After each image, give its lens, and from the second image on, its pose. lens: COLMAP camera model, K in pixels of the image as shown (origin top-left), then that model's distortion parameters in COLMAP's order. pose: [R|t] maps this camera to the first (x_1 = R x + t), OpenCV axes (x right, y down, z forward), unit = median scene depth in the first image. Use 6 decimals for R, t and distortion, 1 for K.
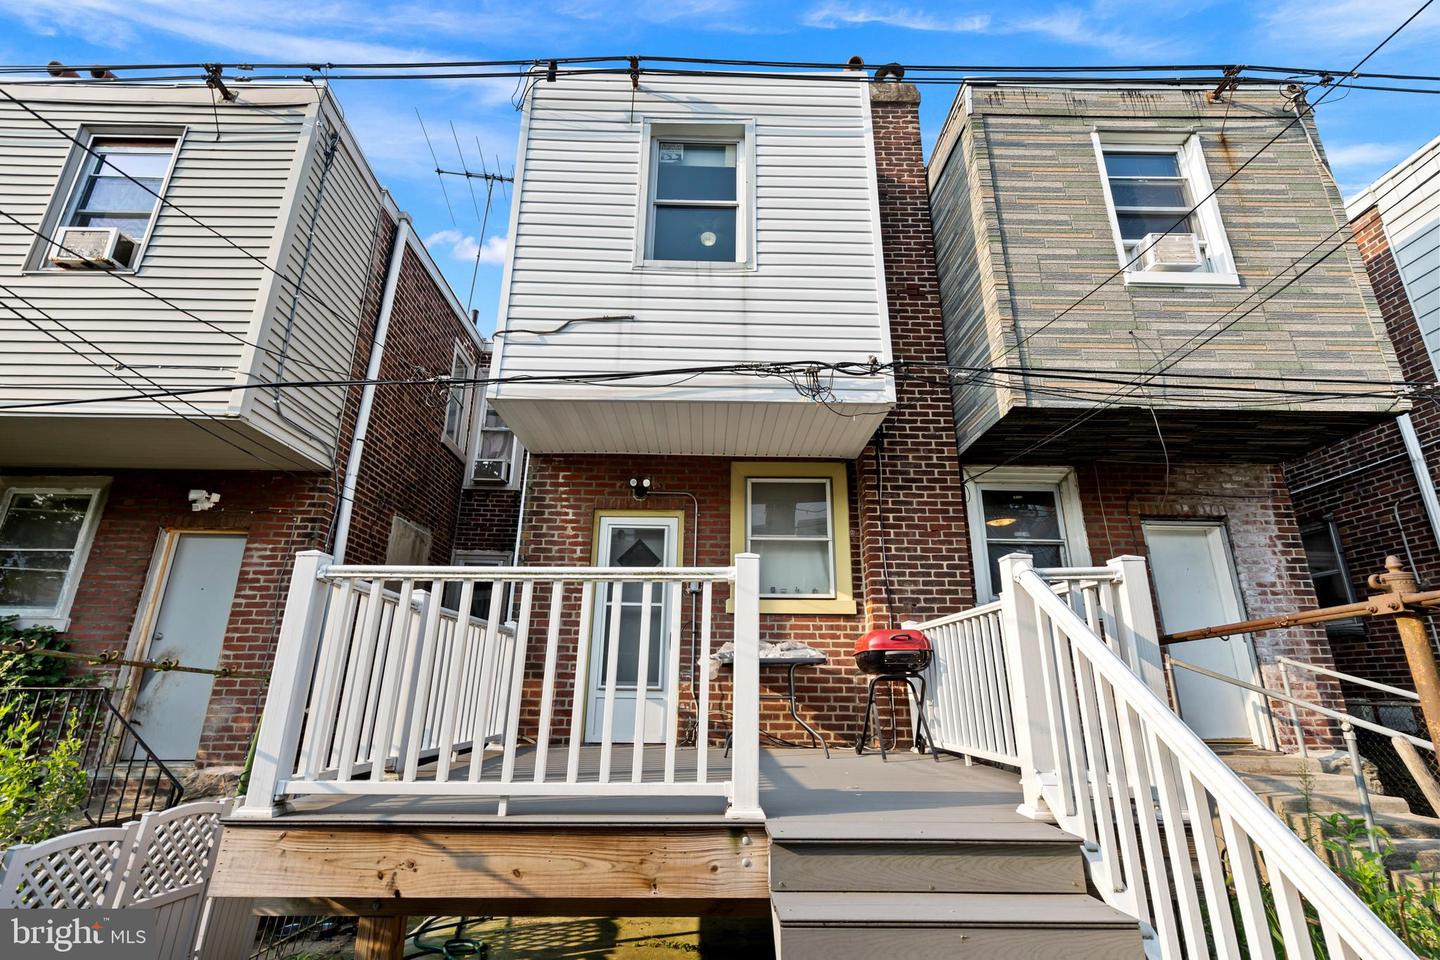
lens RADIAL K [[660.2, 0, 705.4], [0, 660.2, 473.8], [0, 0, 1]] dist [-0.006523, 0.003083]
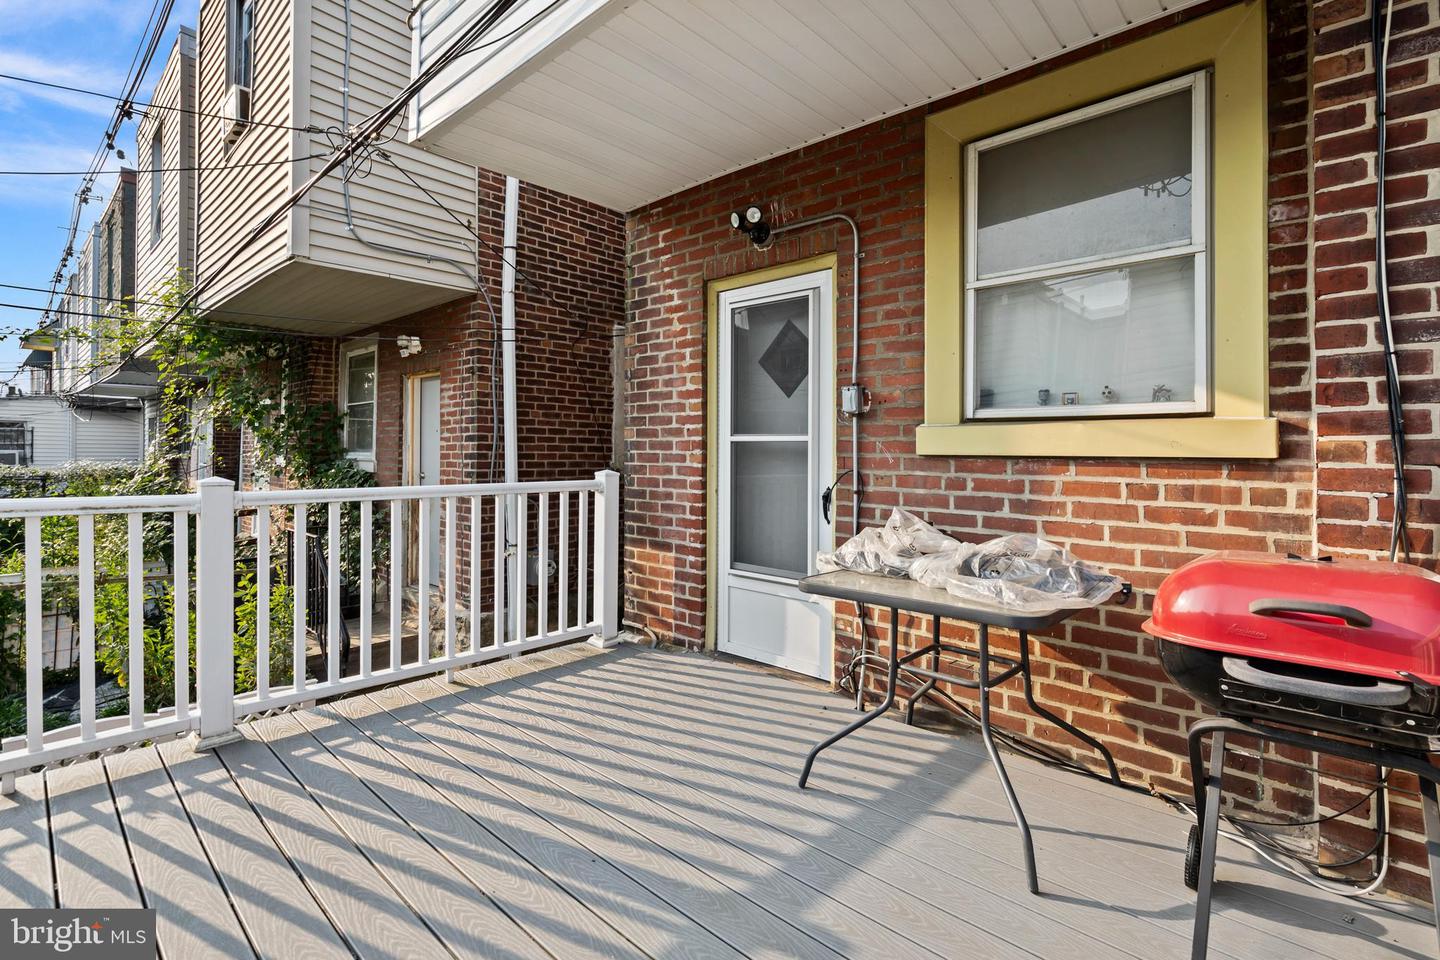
lens RADIAL K [[660.2, 0, 694.7], [0, 660.2, 439.0], [0, 0, 1]] dist [-0.006523, 0.003083]
pose [[0.742541, -0.022945, -0.669408, 0.229112], [0.209516, 0.957217, 0.199596, 0.072009], [0.636189, -0.288460, 0.715580, 0.560037]]
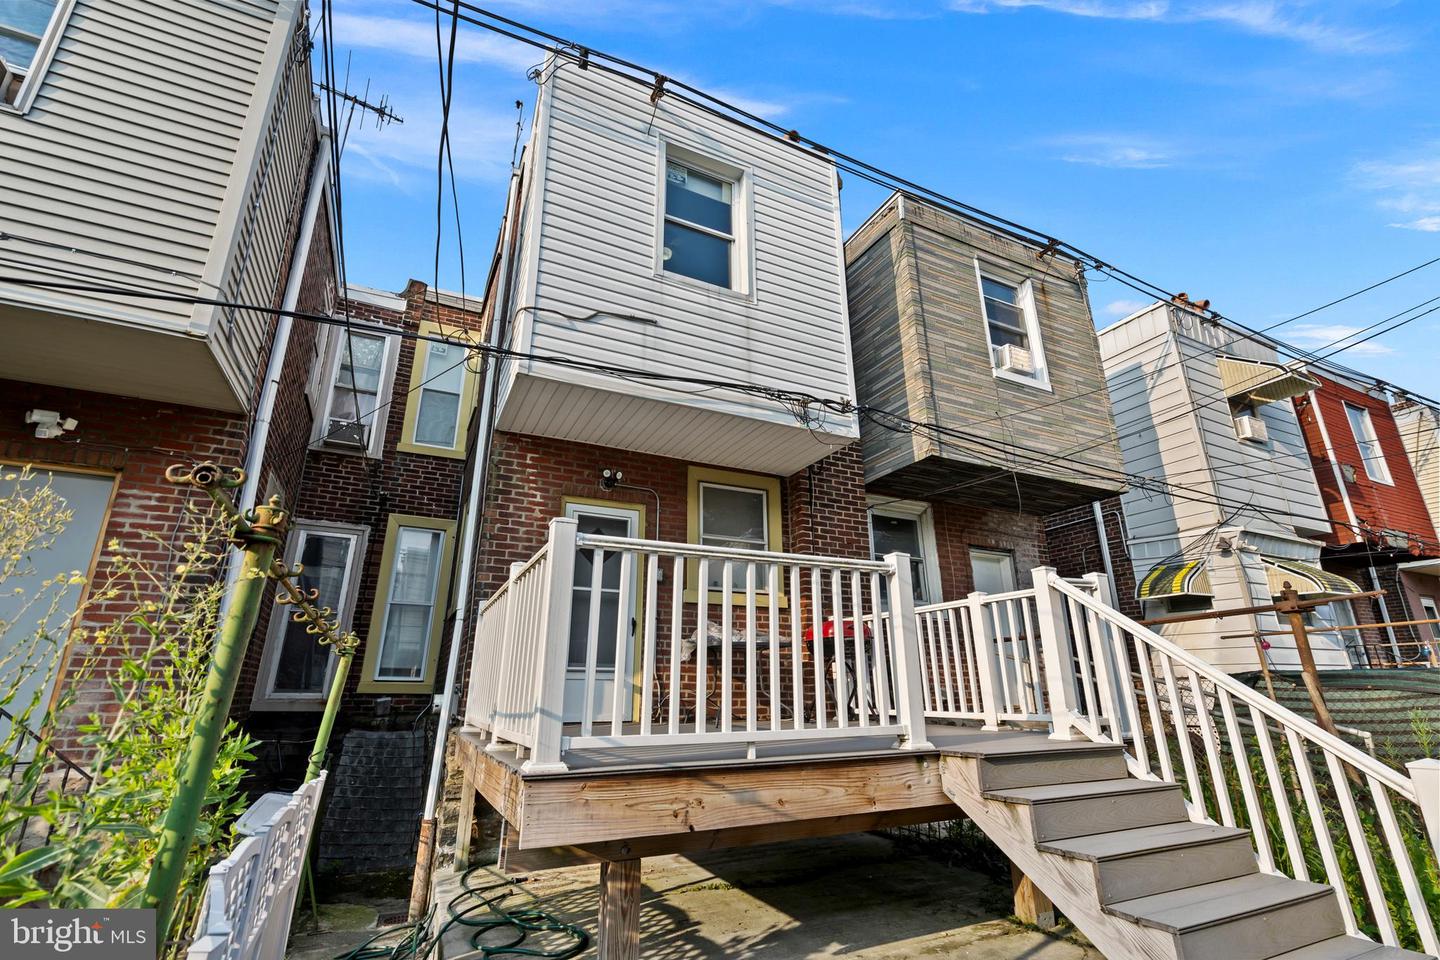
lens RADIAL K [[660.2, 0, 707.5], [0, 660.2, 473.2], [0, 0, 1]] dist [-0.006523, 0.003083]
pose [[0.902498, 0.125474, 0.412013, -0.408424], [-0.124412, 0.991791, -0.029520, 0.024721], [-0.412335, -0.024617, 0.910700, -0.013222]]
